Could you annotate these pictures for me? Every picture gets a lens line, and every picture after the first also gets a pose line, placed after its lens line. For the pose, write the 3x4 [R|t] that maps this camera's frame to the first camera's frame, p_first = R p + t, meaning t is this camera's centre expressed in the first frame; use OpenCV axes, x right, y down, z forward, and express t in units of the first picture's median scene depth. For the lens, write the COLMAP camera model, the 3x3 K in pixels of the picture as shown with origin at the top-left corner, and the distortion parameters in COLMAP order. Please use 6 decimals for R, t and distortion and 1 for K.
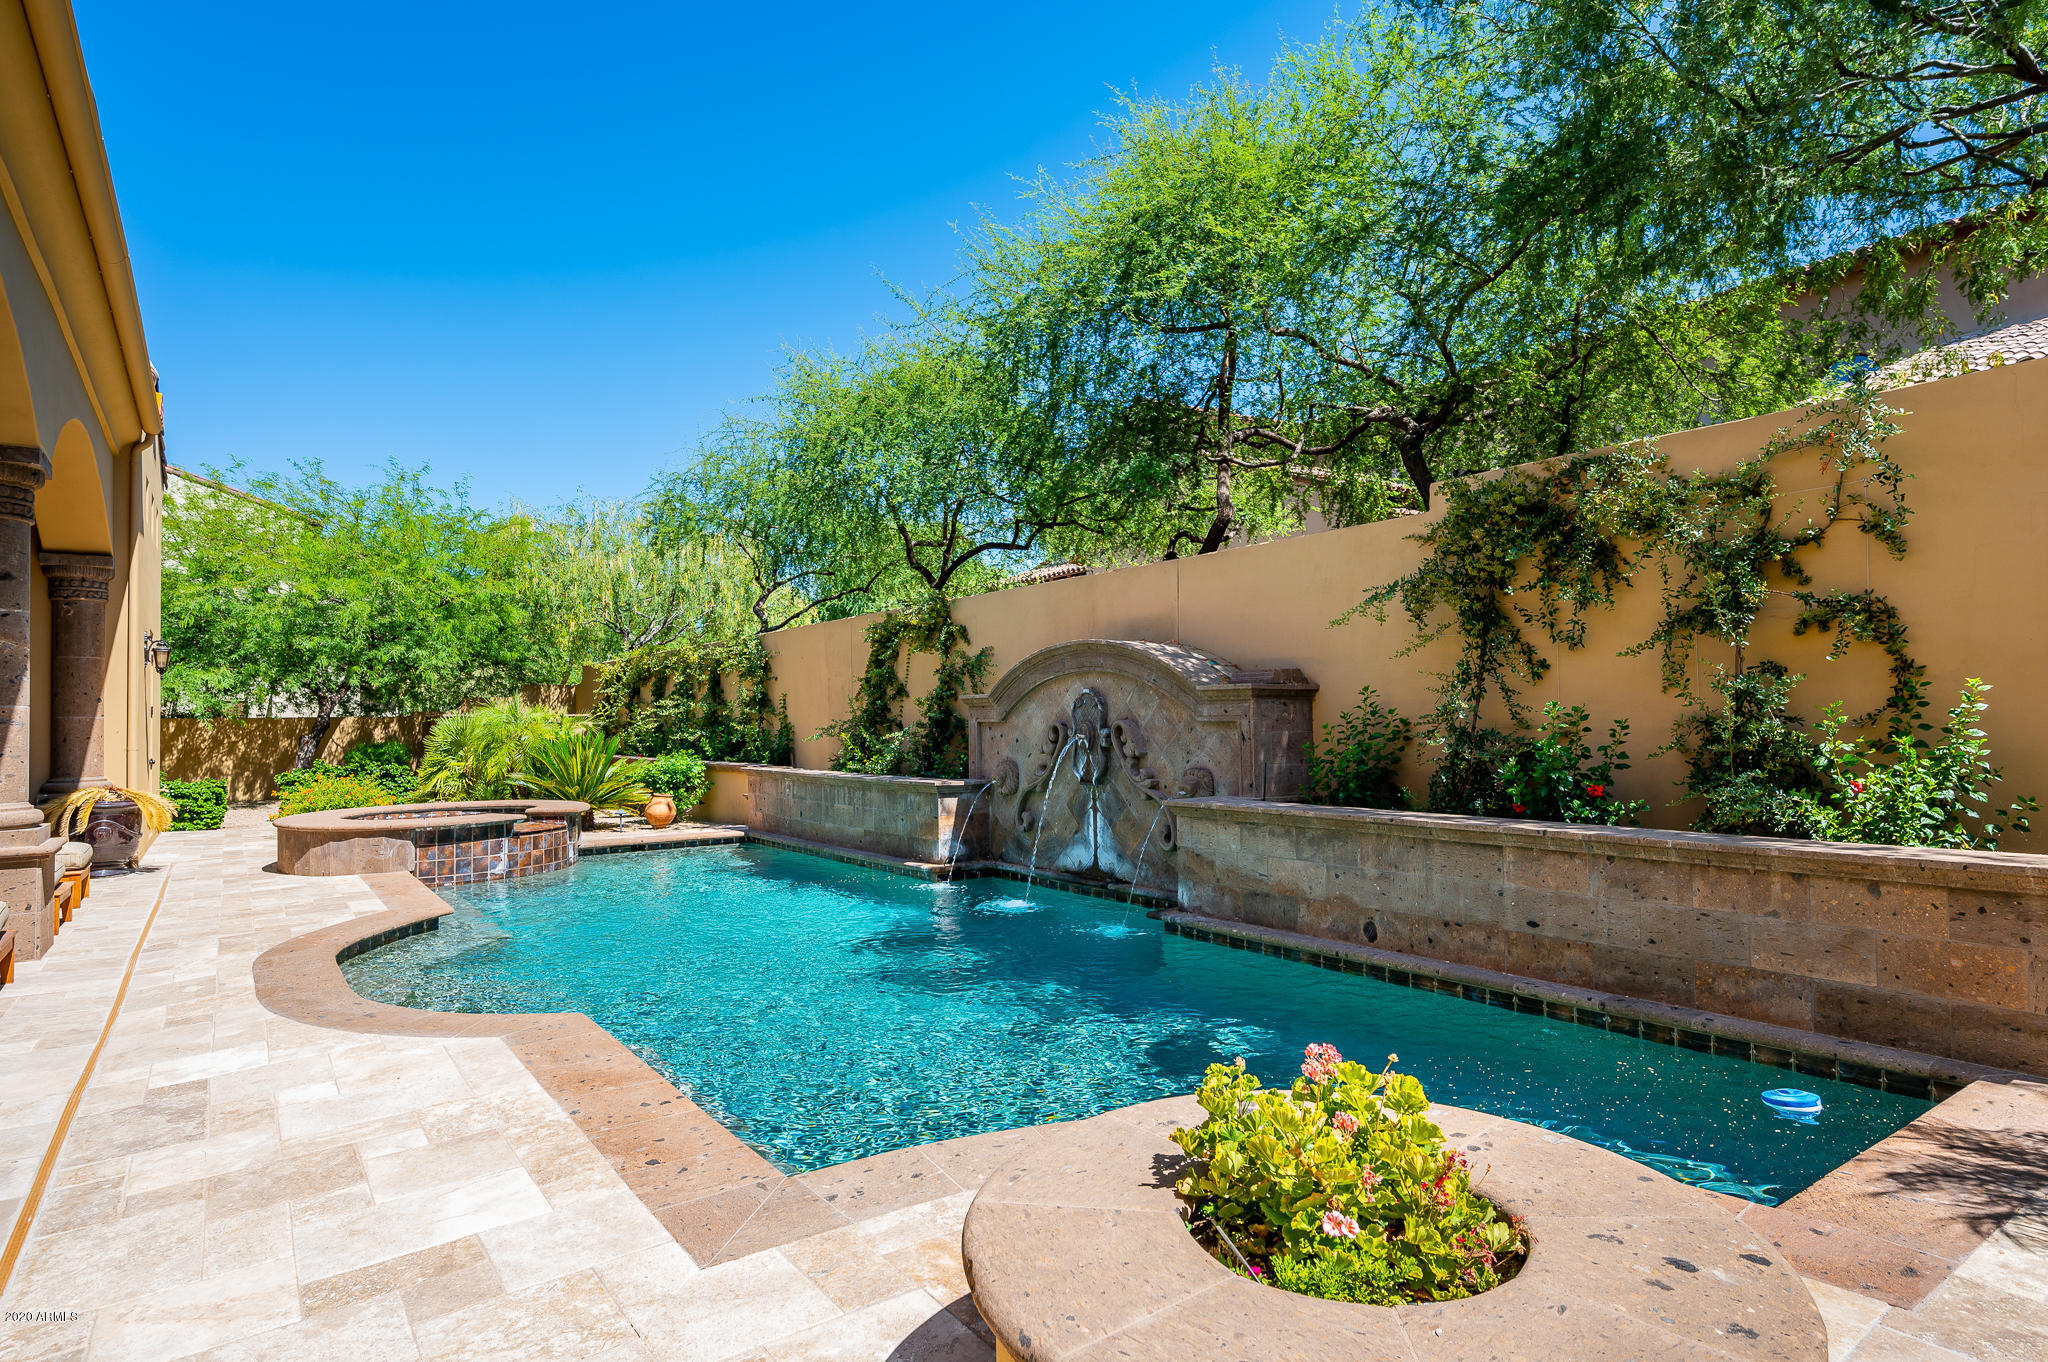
lens RADIAL K [[1118.2, 0, 1024.4], [0, 1118.2, 687.1], [0, 0, 1]] dist [0.002667, 0.000279]
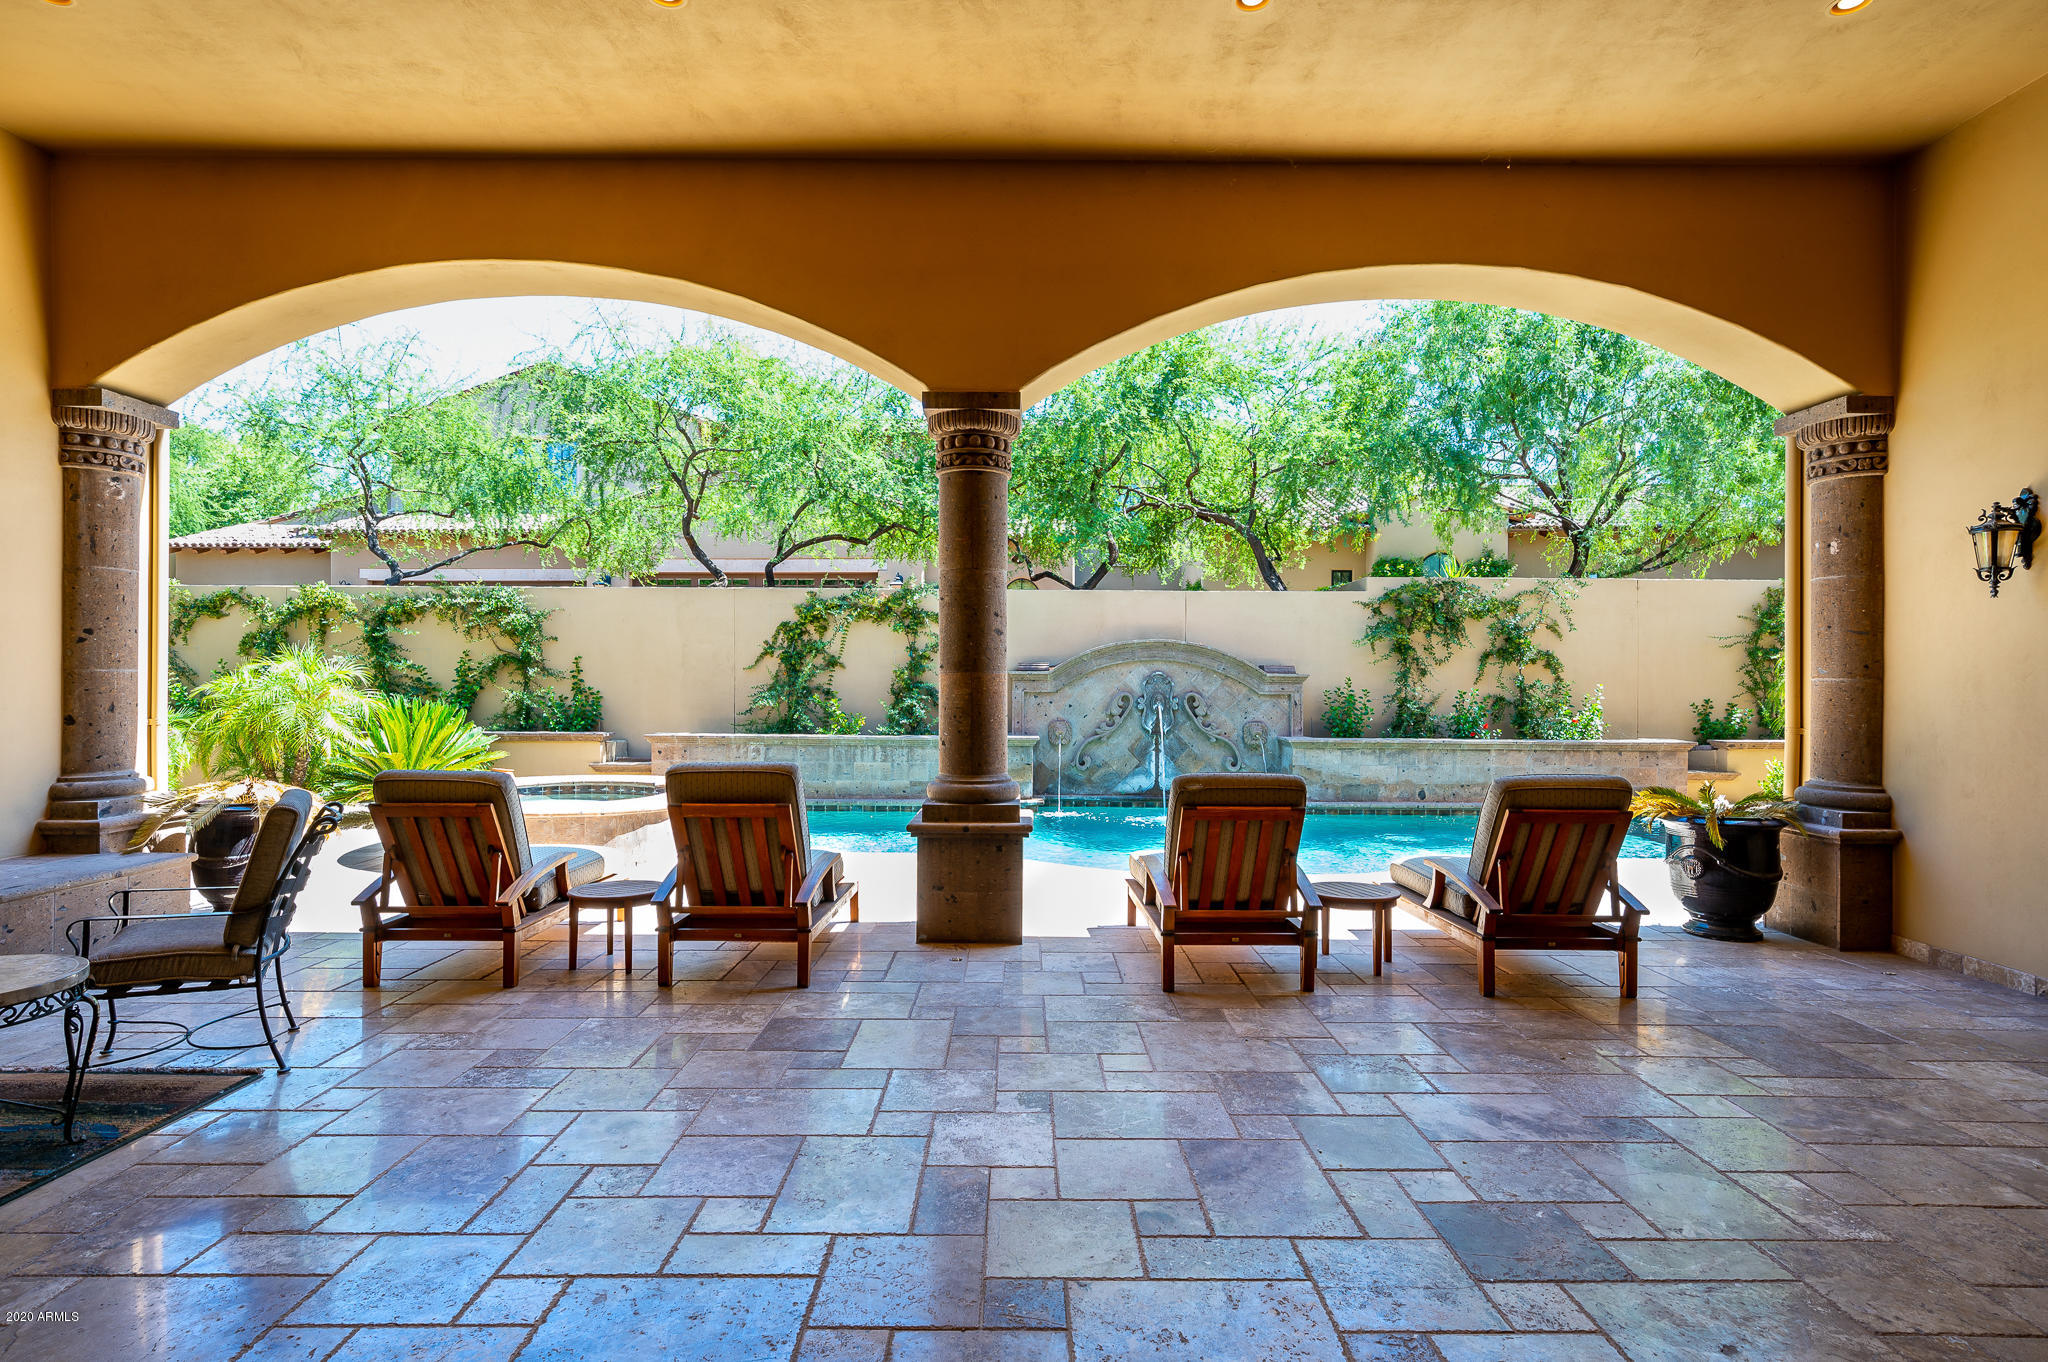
lens RADIAL K [[1065.4, 0, 1023.7], [0, 1065.4, 683.5], [0, 0, 1]] dist [-0.000675, -0.000024]
pose [[0.576874, 0.017416, 0.816648, -1.664393], [-0.038156, 0.999256, 0.005643, 0.022497], [-0.815942, -0.034415, 0.577109, 0.425008]]
